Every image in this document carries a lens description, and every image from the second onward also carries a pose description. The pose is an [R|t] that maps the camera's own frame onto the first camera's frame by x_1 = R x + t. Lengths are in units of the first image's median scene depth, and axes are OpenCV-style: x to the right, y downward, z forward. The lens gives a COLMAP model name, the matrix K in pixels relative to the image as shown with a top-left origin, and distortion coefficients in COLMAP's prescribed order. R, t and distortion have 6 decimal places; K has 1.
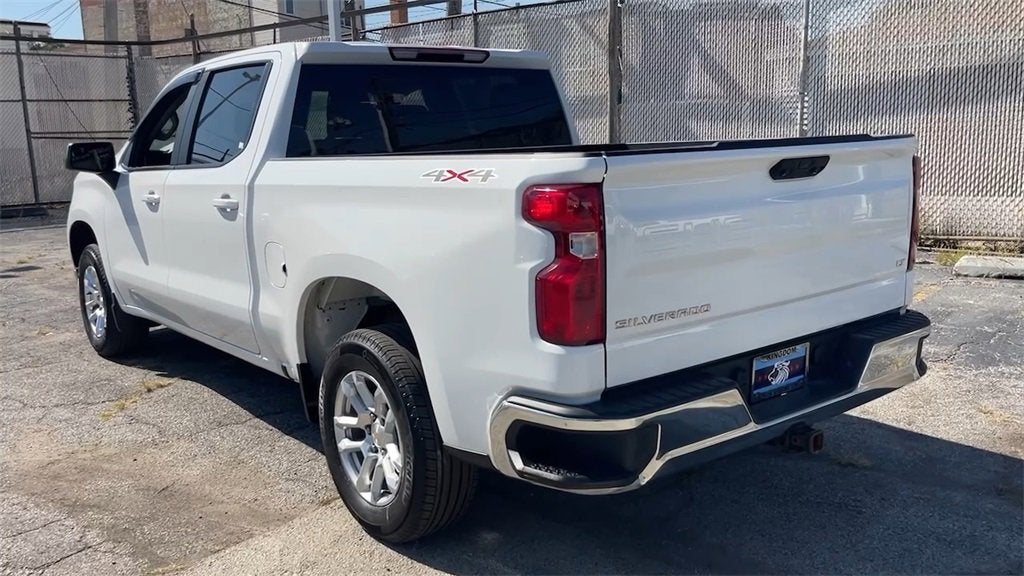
lens RADIAL K [[889.0, 0, 512.9], [0, 889.0, 288.2], [0, 0, 1]] dist [0.053246, -0.045843]
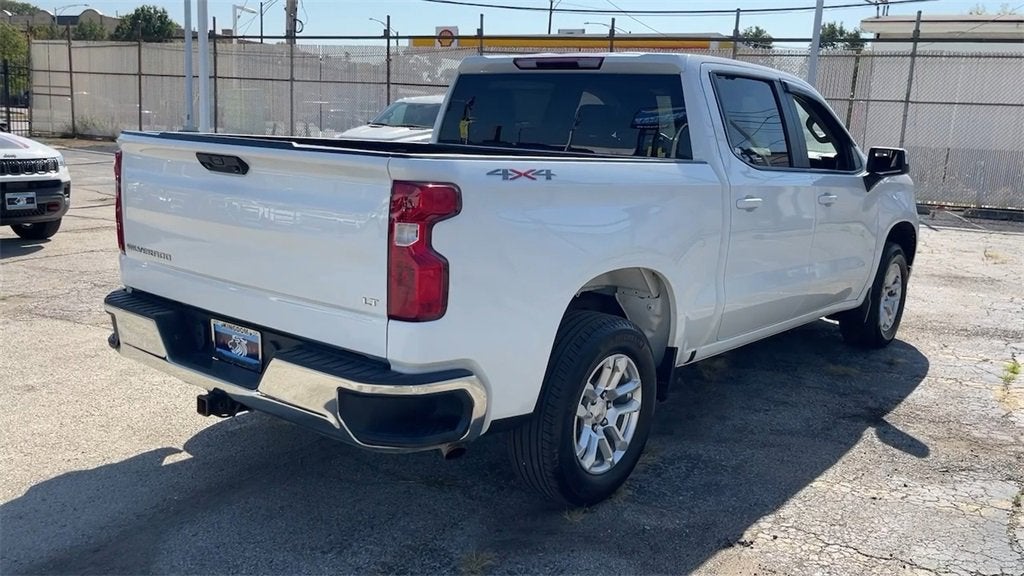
lens RADIAL K [[889.0, 0, 509.6], [0, 889.0, 291.3], [0, 0, 1]] dist [0.053246, -0.045843]
pose [[0.223017, 0.218430, -0.950027, 1.079823], [-0.221866, 0.960368, 0.168726, -0.179274], [0.949231, 0.173150, 0.262641, 0.769196]]
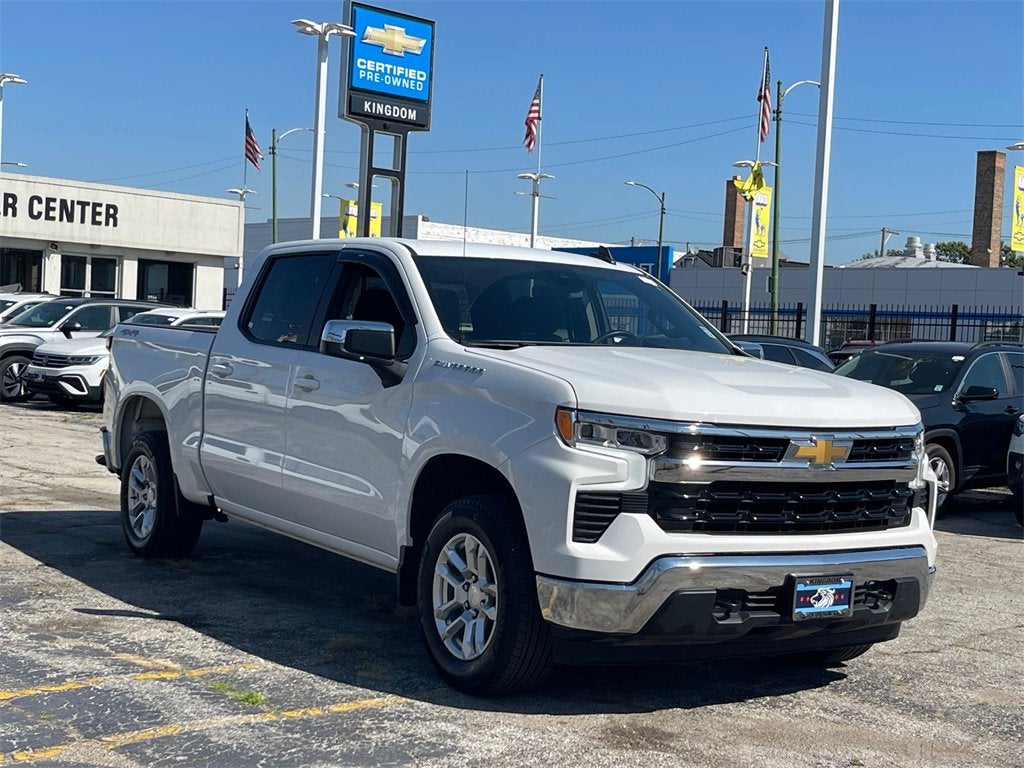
lens RADIAL K [[1542.2, 0, 516.4], [0, 1542.2, 387.3], [0, 0, 1]] dist [0.059921, 0.000000]
pose [[-0.995323, -0.023969, 0.093582, -0.529042], [-0.004759, 0.979718, 0.200327, -0.563382], [-0.096486, 0.198944, -0.975250, 3.344365]]
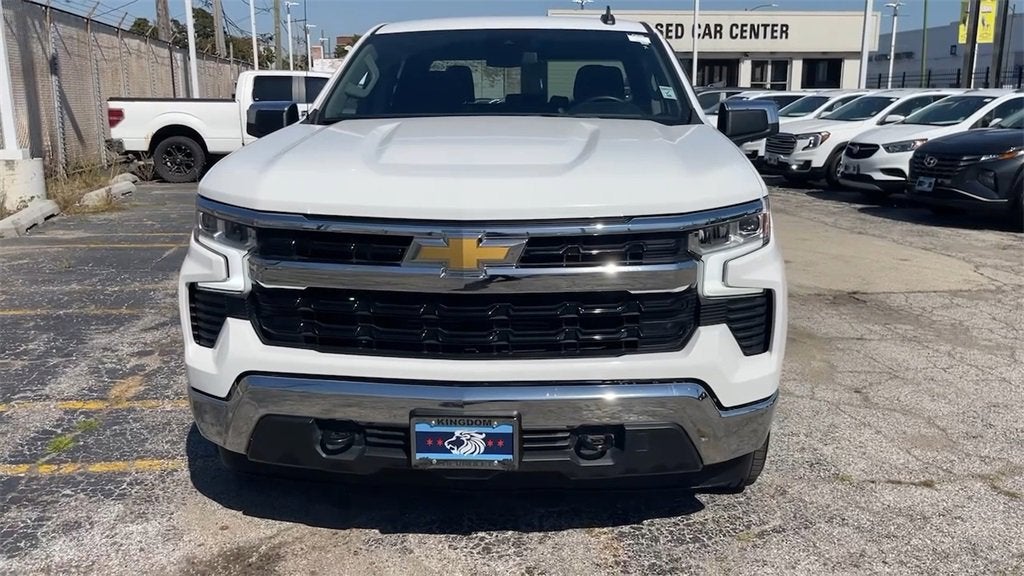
lens RADIAL K [[889.0, 0, 510.1], [0, 889.0, 285.0], [0, 0, 1]] dist [0.053246, -0.045843]
pose [[-0.743482, -0.104743, 0.660503, -1.135475], [0.140484, 0.941159, 0.307383, -0.375495], [-0.653834, 0.321324, -0.685019, 2.295340]]
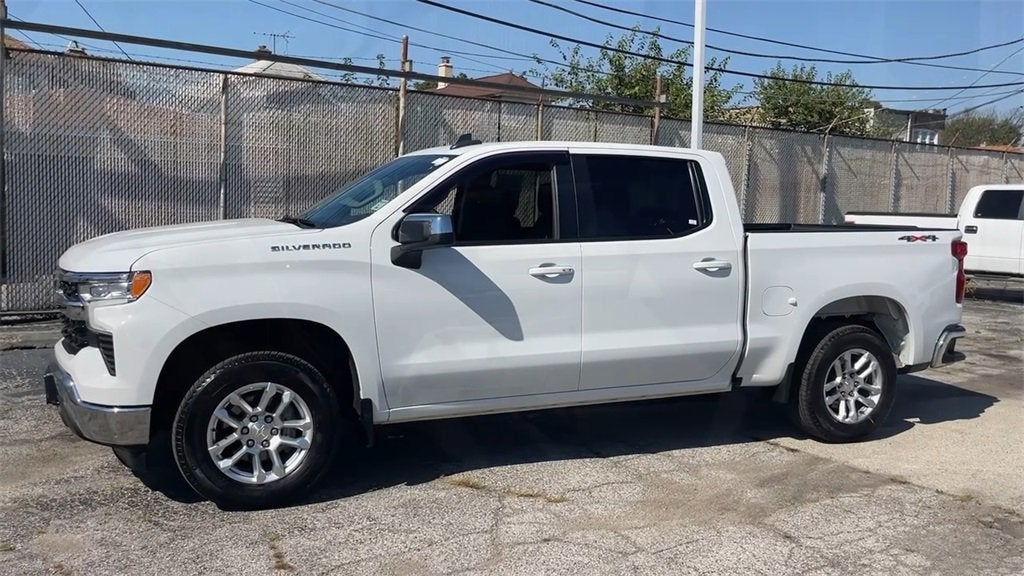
lens RADIAL K [[889.0, 0, 509.9], [0, 889.0, 288.2], [0, 0, 1]] dist [0.053246, -0.045843]
pose [[0.257545, -0.053619, 0.964777, -1.707251], [0.142795, 0.989608, 0.016881, -0.128387], [-0.955657, 0.133418, 0.262525, 0.960728]]
